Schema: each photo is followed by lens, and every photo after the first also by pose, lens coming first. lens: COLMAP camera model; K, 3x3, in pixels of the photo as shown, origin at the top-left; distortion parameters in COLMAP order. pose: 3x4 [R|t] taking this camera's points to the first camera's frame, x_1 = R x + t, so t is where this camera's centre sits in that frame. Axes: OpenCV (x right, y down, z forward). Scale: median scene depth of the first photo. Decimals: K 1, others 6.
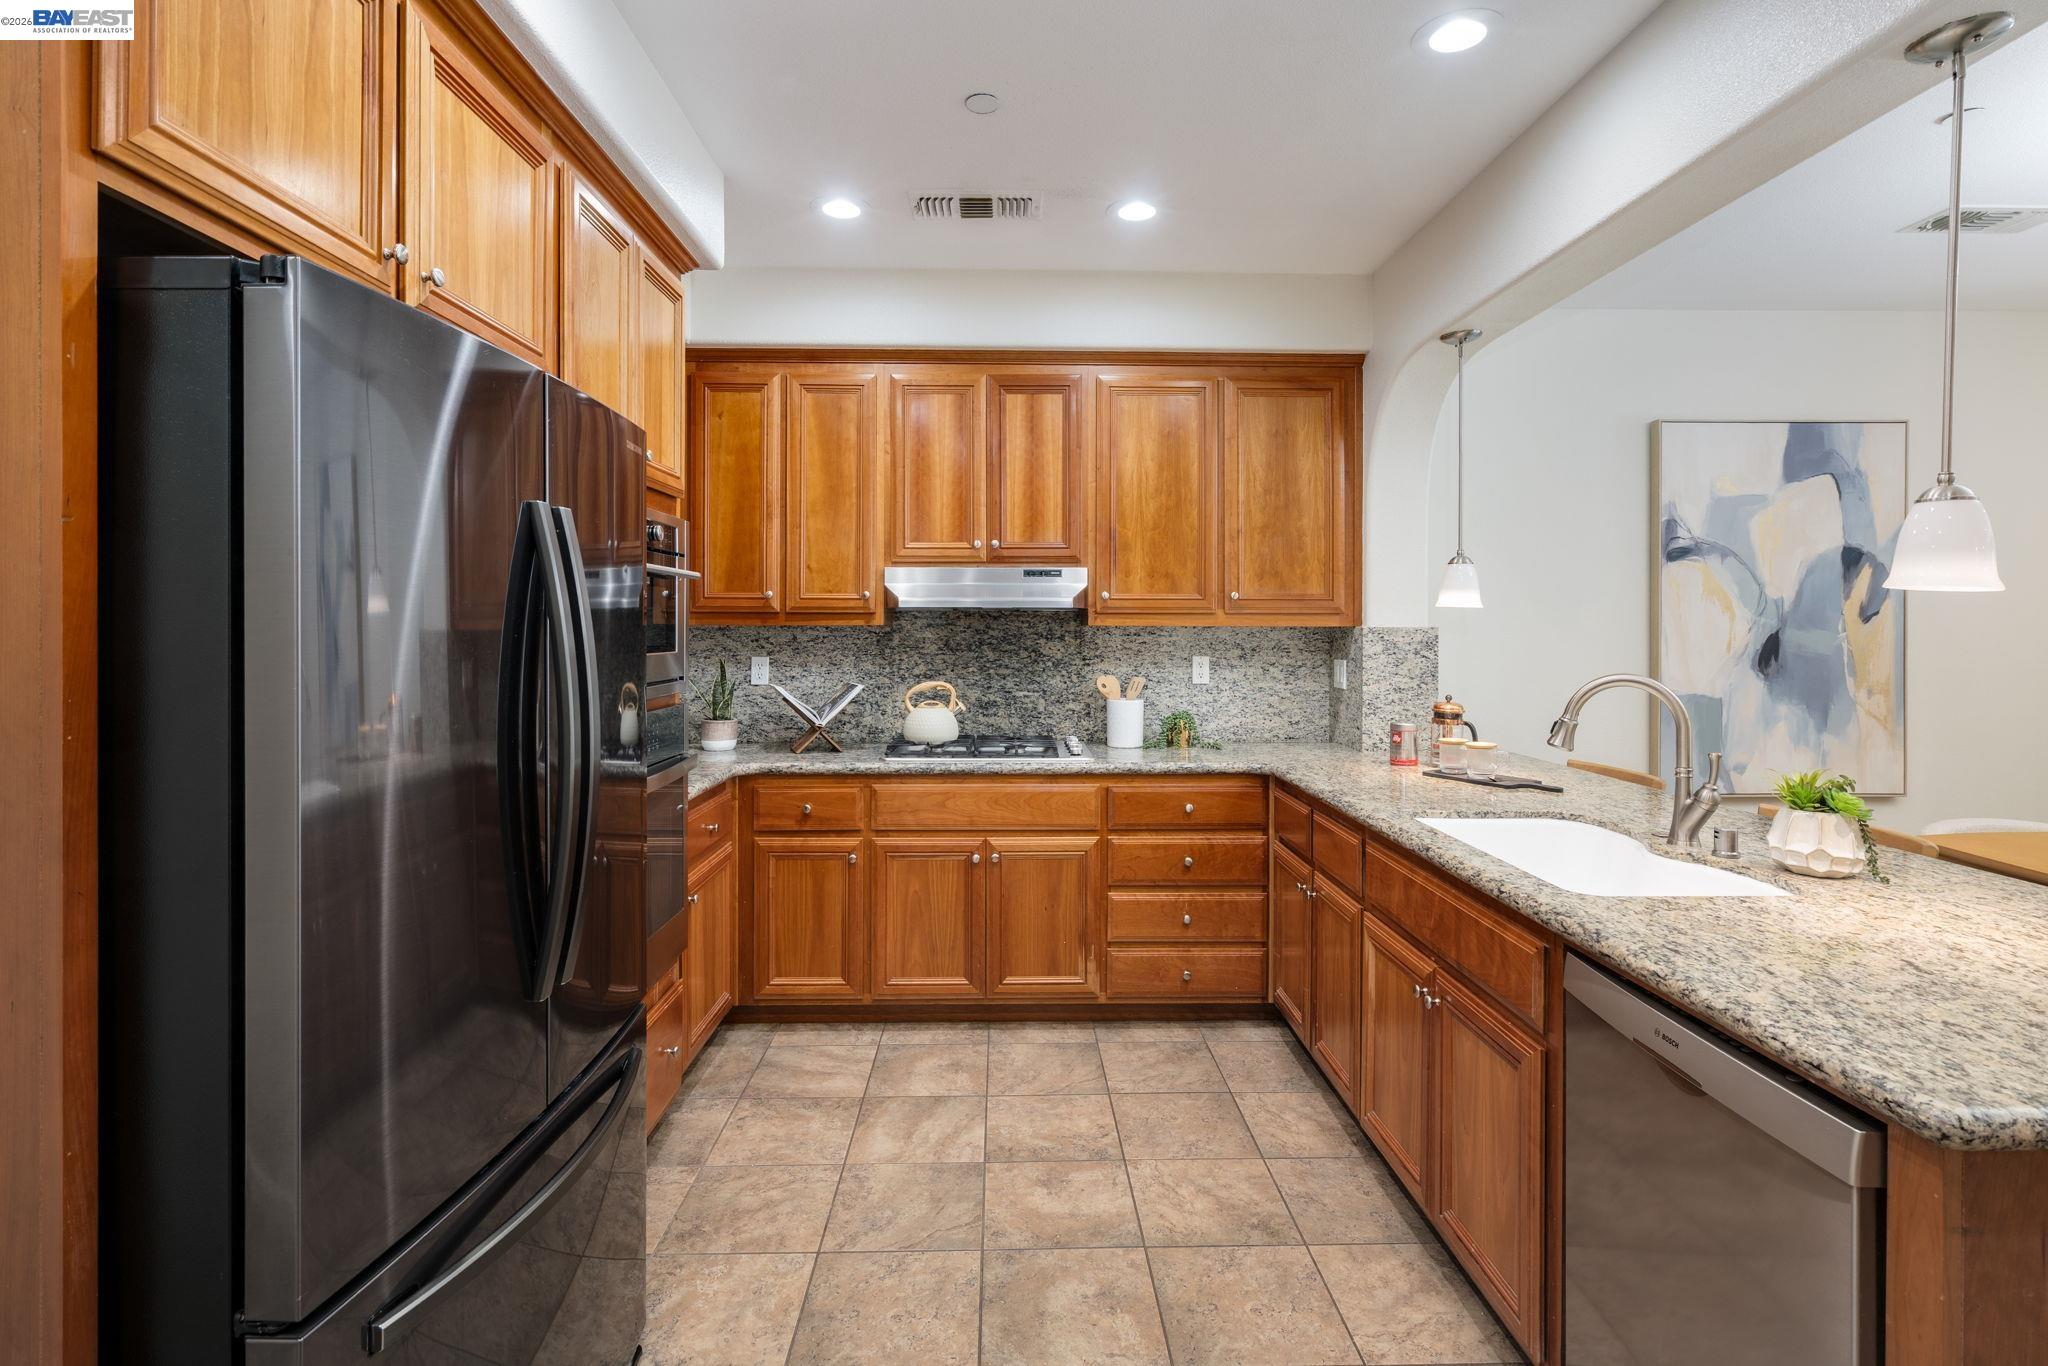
lens RADIAL K [[997.6, 0, 1024.0], [0, 997.6, 631.4], [0, 0, 1]] dist [-0.002186, 0.001146]
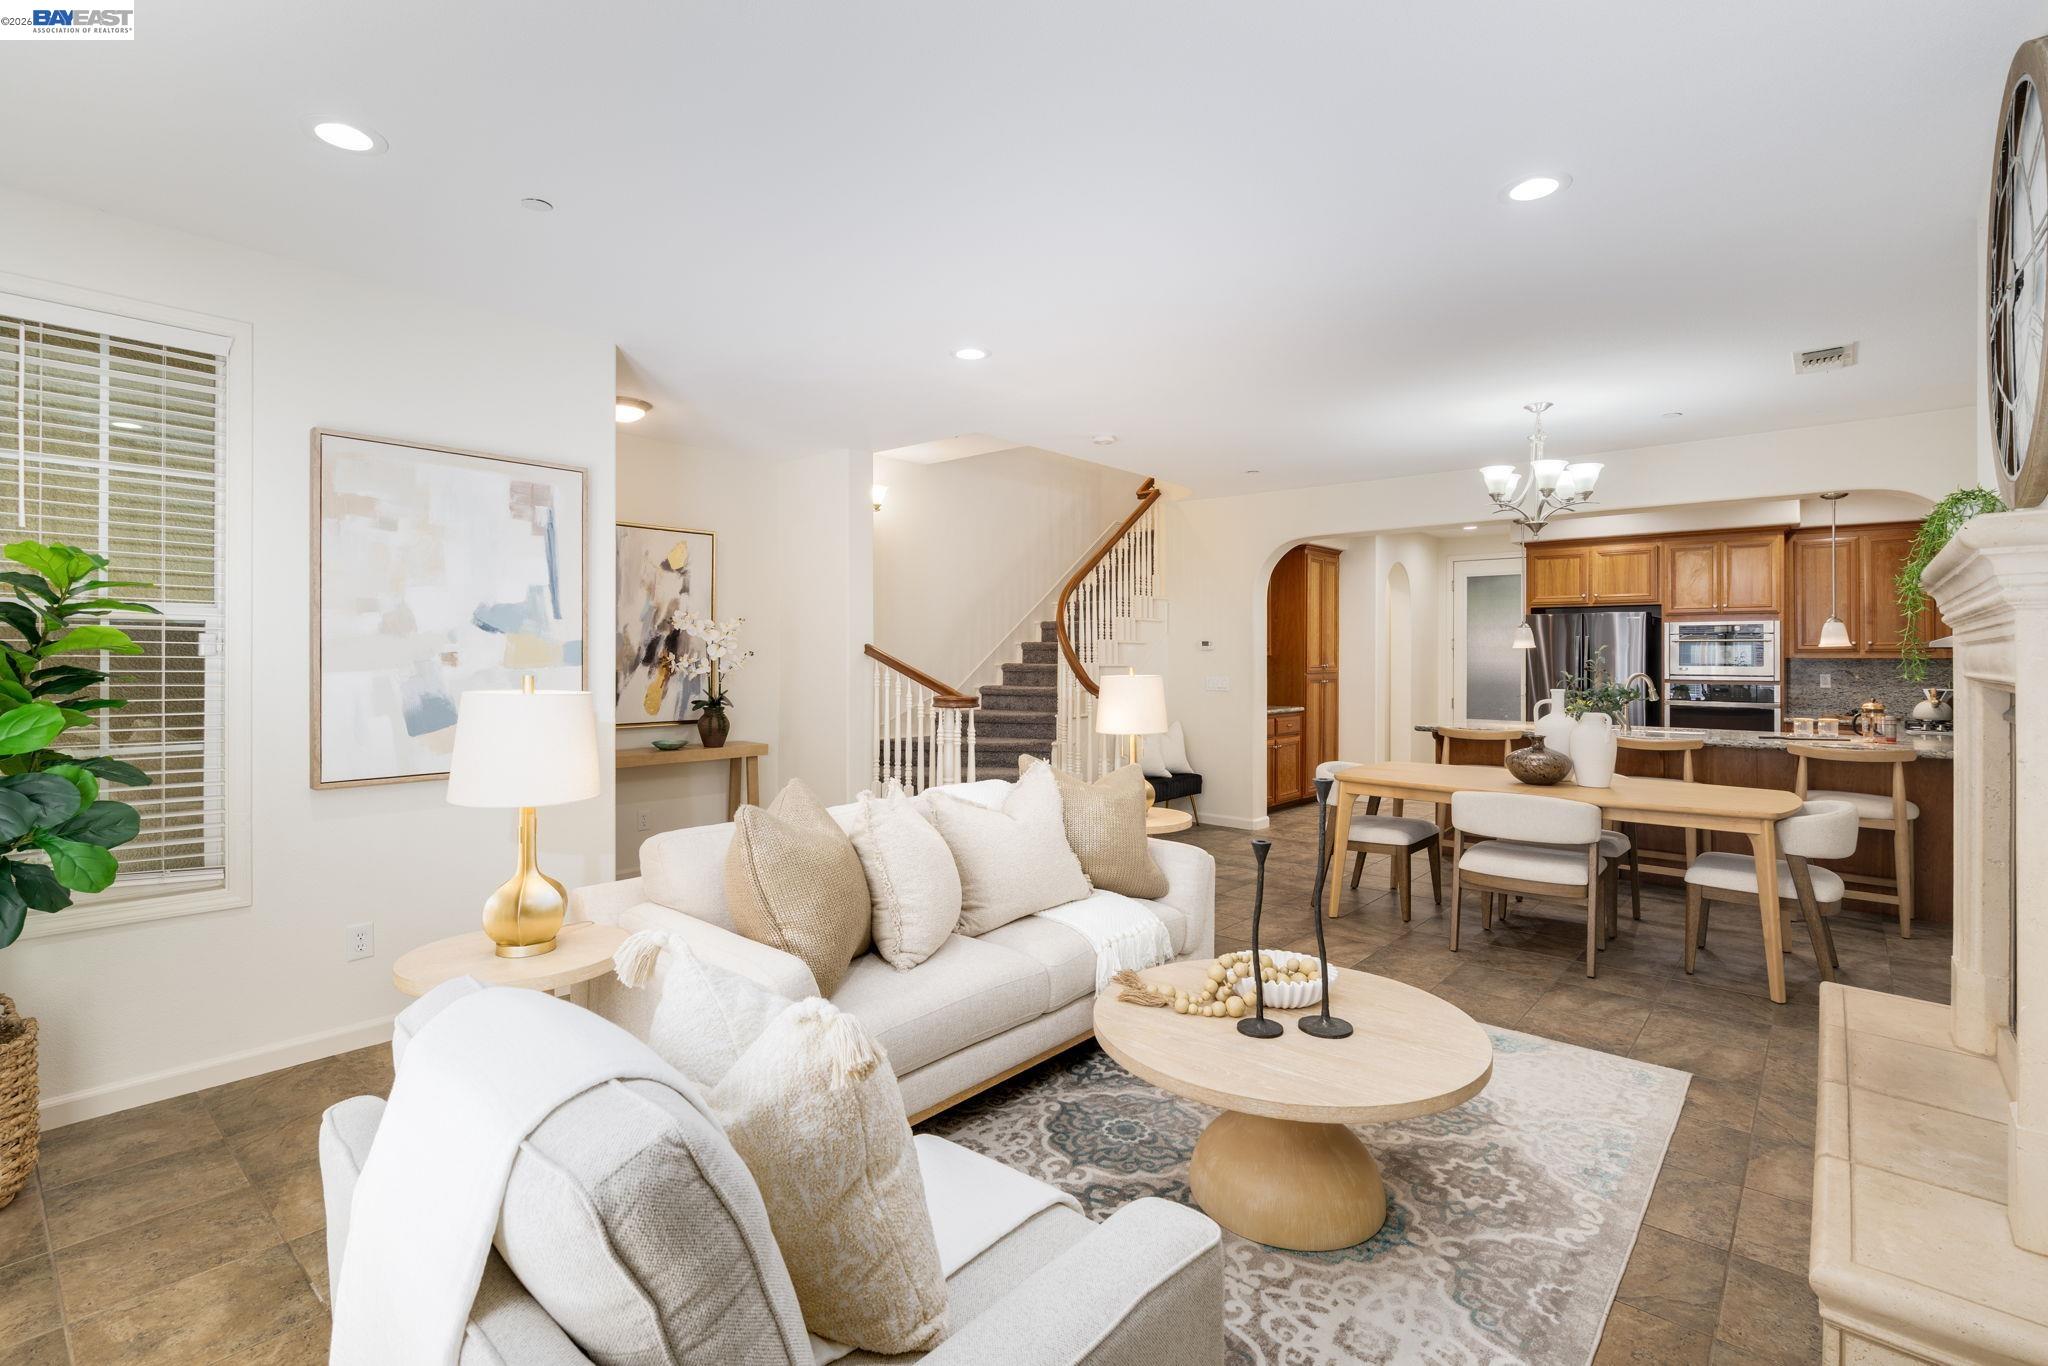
lens RADIAL K [[932.0, 0, 1023.6], [0, 932.0, 651.1], [0, 0, 1]] dist [-0.000911, 0.000117]
pose [[-0.681418, -0.008367, -0.731846, 2.217027], [-0.008585, 0.999957, -0.003439, 0.001727], [0.731844, 0.003940, -0.681461, 0.892788]]
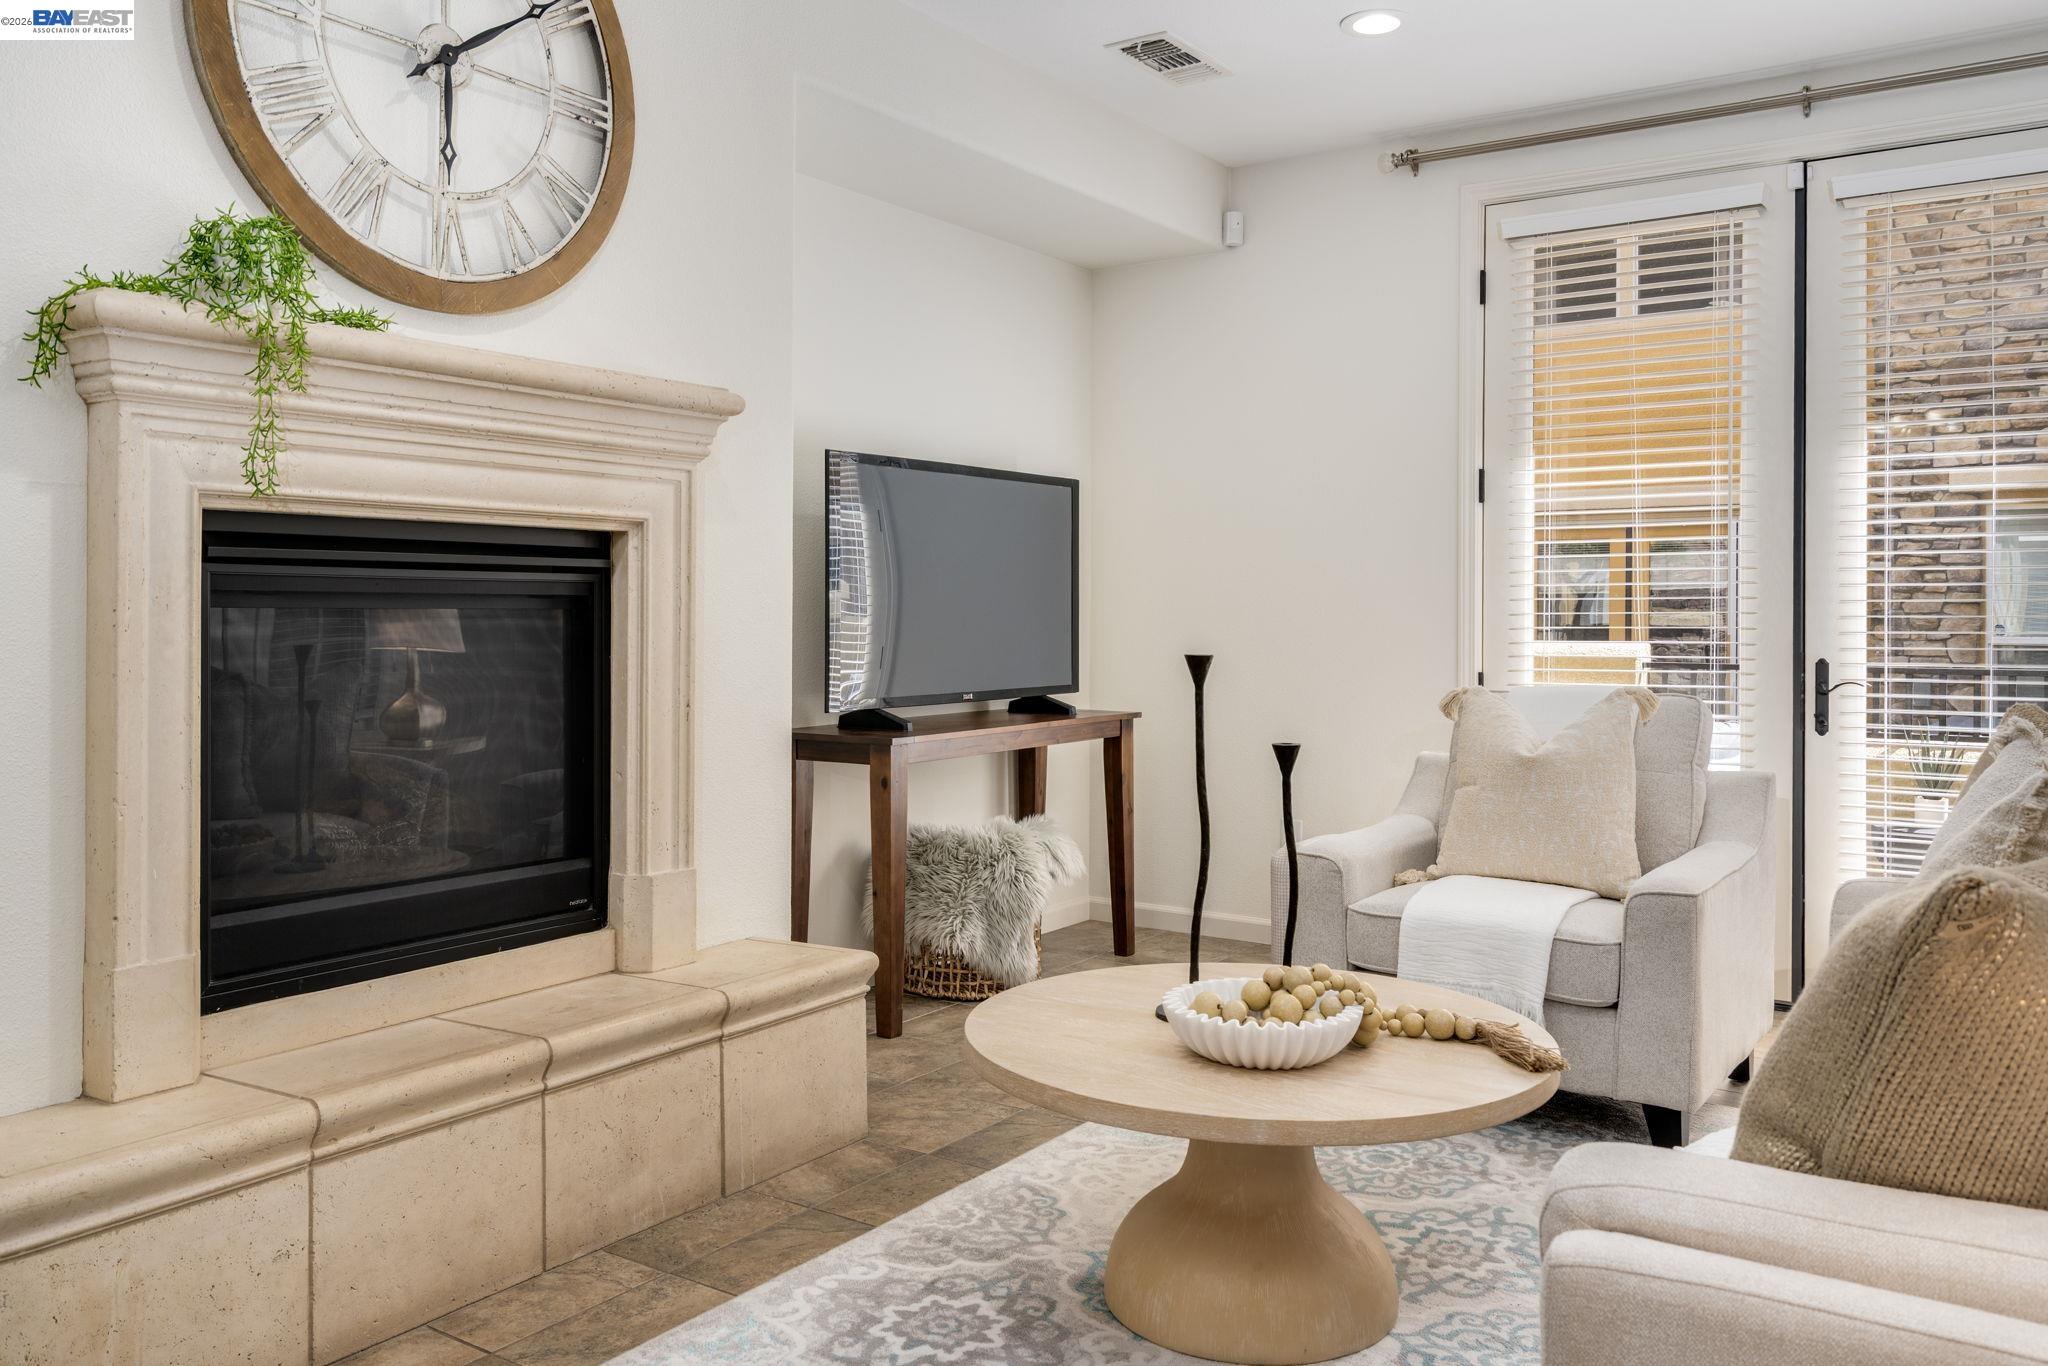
lens RADIAL K [[1601.6, 0, 1025.6], [0, 1601.6, 606.3], [0, 0, 1]] dist [0.003524, 0.004988]
pose [[0.588295, 0.003274, 0.808640, 1.016055], [0.001403, 0.999986, -0.005070, 0.063894], [-0.808645, 0.004117, 0.588282, 0.264185]]
